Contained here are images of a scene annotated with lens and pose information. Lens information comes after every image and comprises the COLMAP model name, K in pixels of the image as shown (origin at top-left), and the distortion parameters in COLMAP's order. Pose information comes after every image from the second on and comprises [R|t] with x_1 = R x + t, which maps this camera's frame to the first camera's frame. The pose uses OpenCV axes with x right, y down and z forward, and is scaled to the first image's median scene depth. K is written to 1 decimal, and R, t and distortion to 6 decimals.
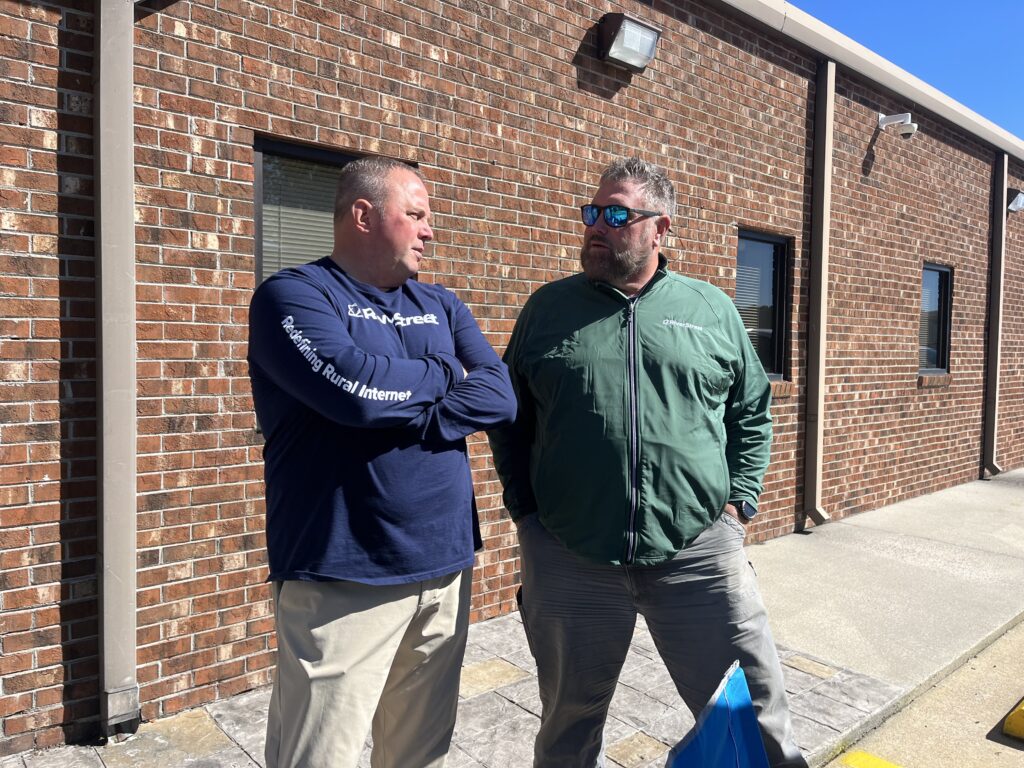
lens RADIAL K [[775.0, 0, 522.2], [0, 775.0, 382.5], [0, 0, 1]] dist [0.056943, -0.093939]
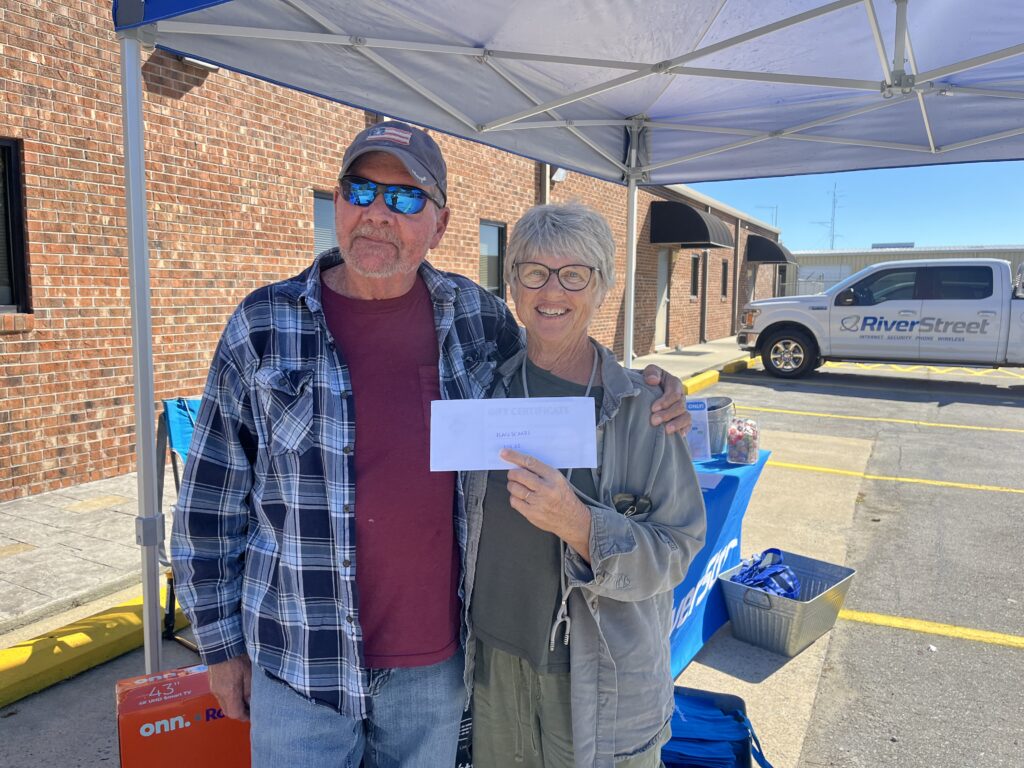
lens RADIAL K [[775.0, 0, 509.4], [0, 775.0, 379.3], [0, 0, 1]] dist [0.056943, -0.093939]
pose [[0.936142, -0.053216, 0.347571, 0.147546], [0.032864, 0.997396, 0.064196, 0.066607], [-0.350082, -0.048674, 0.935454, -0.519561]]
